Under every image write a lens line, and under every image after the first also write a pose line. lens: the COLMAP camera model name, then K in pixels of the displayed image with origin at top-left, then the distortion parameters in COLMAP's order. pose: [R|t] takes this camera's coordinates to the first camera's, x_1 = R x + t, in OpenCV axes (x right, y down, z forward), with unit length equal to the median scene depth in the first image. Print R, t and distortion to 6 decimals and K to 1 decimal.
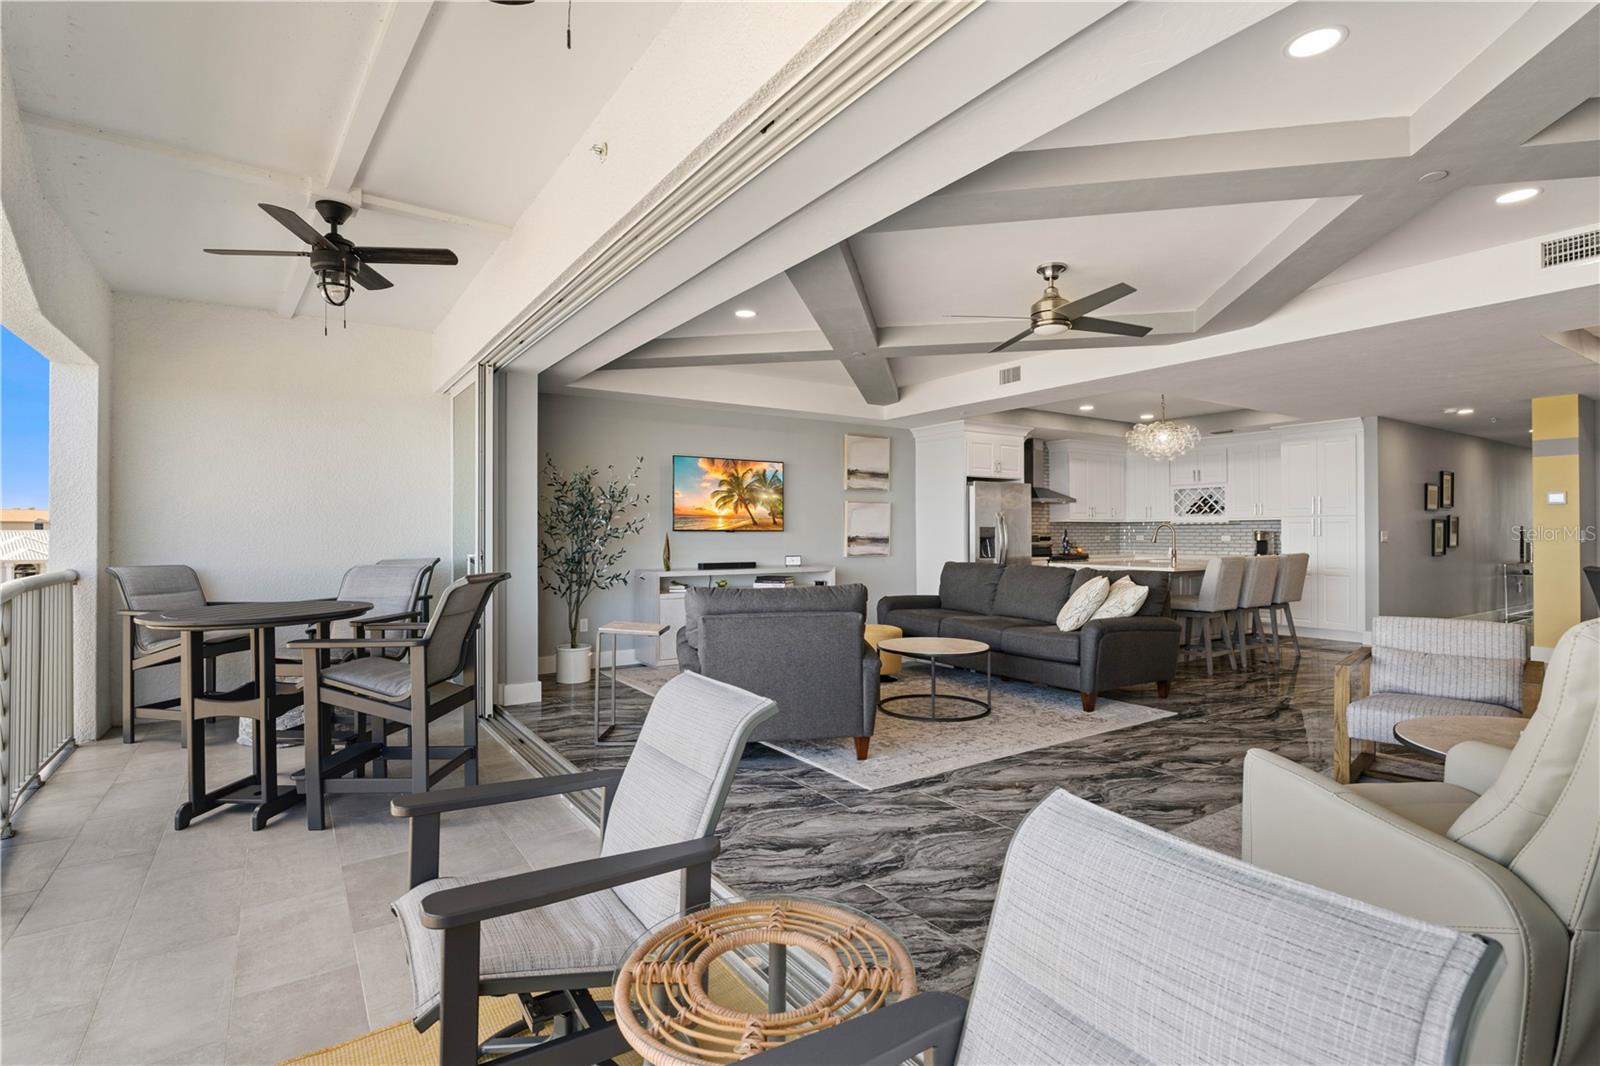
lens RADIAL K [[763.6, 0, 800.6], [0, 763.6, 531.4], [0, 0, 1]] dist [-0.003366, -0.000400]
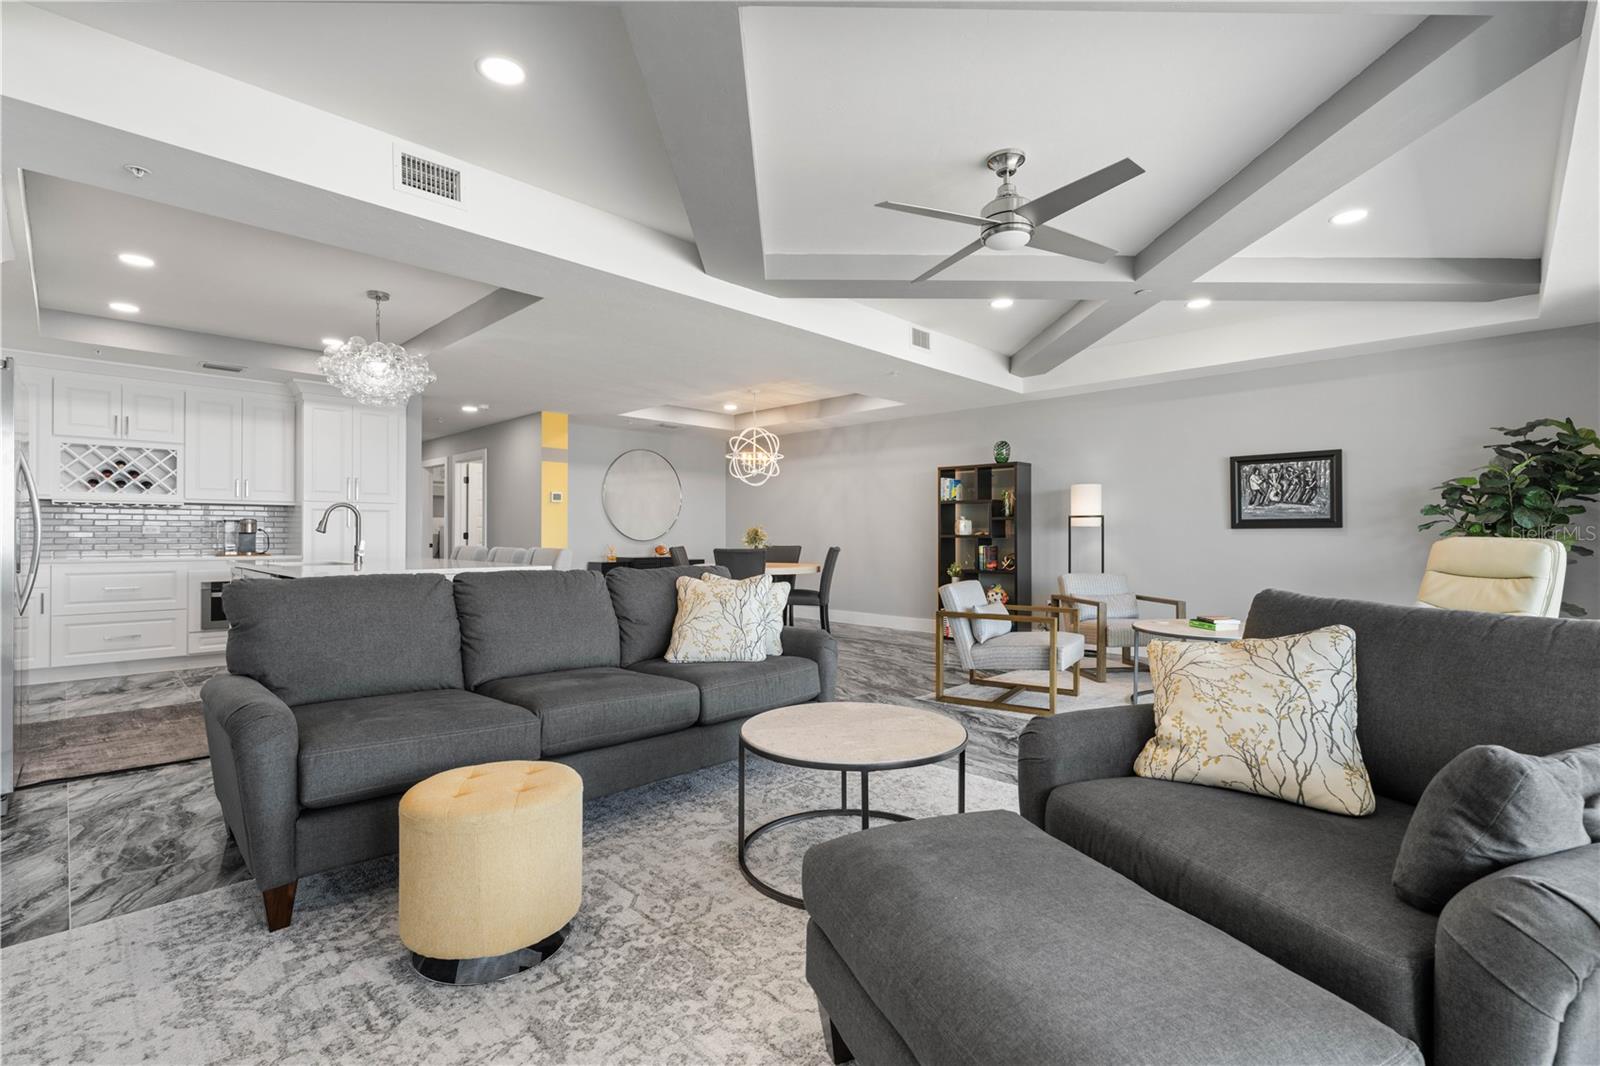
lens RADIAL K [[721.0, 0, 802.1], [0, 721.0, 532.7], [0, 0, 1]] dist [-0.005026, 0.000885]
pose [[-0.204056, 0.006748, 0.978936, -0.194053], [-0.003590, 0.999964, -0.007642, 0.018724], [-0.978953, -0.005074, -0.204025, 0.791949]]
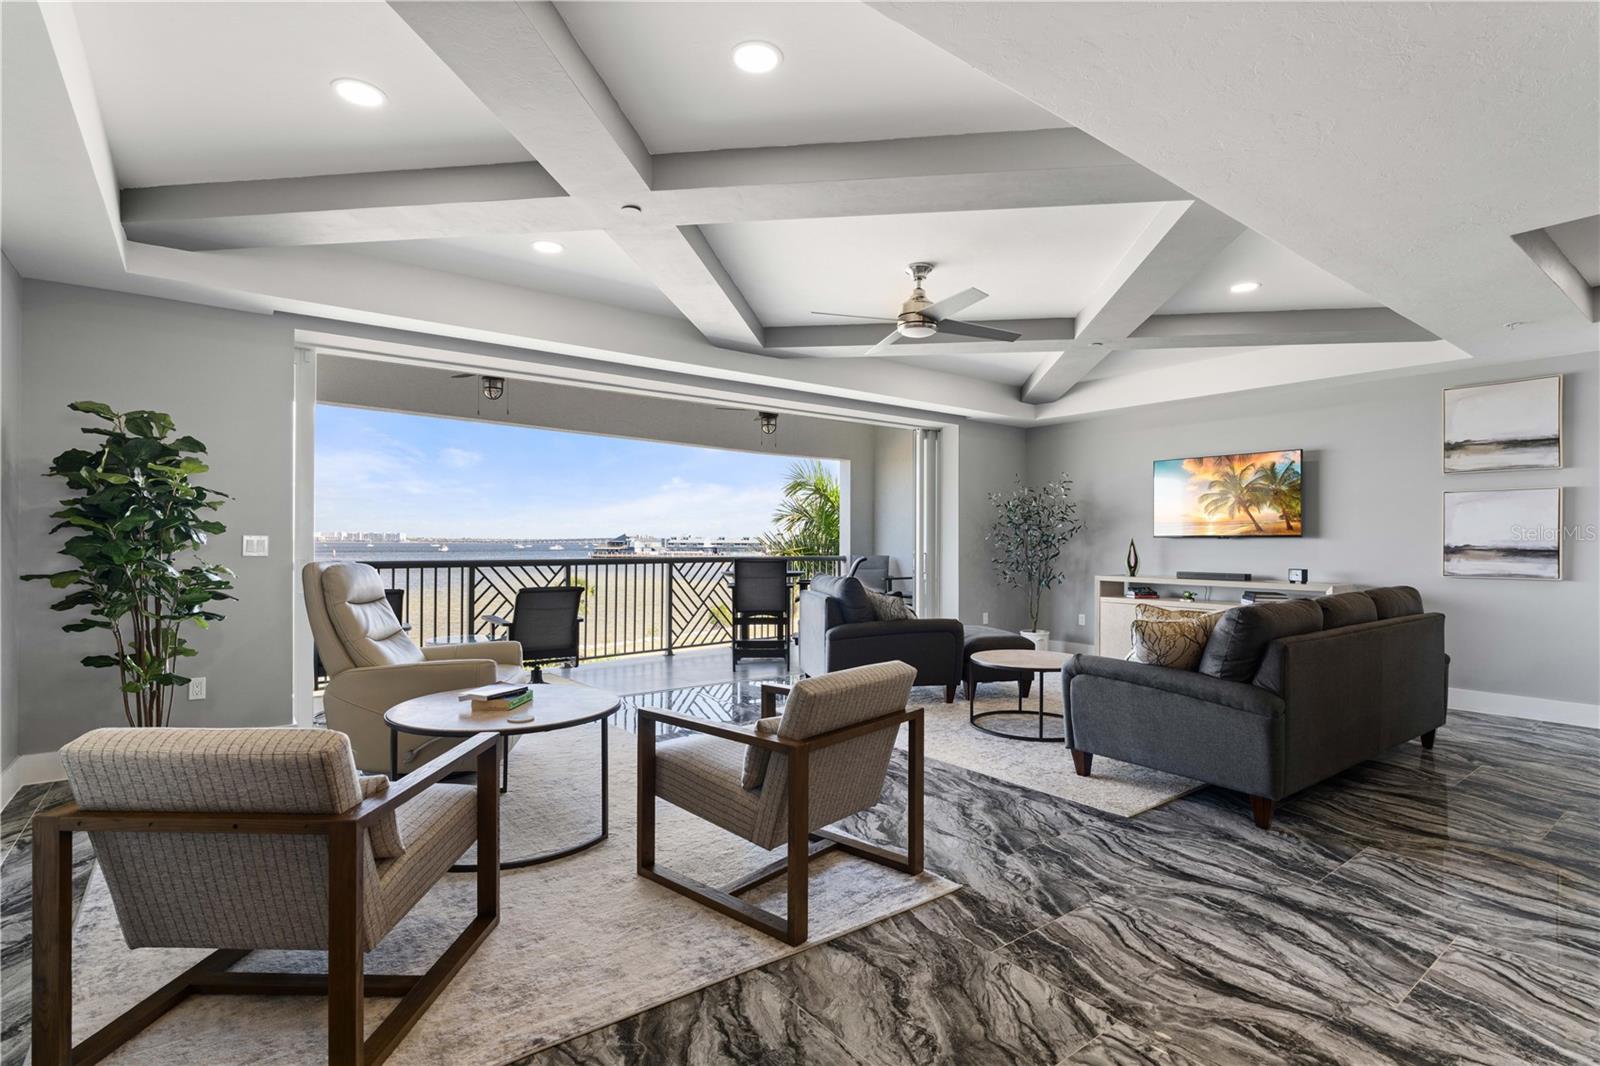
lens RADIAL K [[768.3, 0, 801.5], [0, 768.3, 536.8], [0, 0, 1]] dist [-0.003441, -0.000023]
pose [[0.060144, -0.002725, -0.998186, 0.771162], [0.000004, 0.999996, -0.002729, 0.000950], [0.998190, 0.000160, 0.060144, 0.465144]]
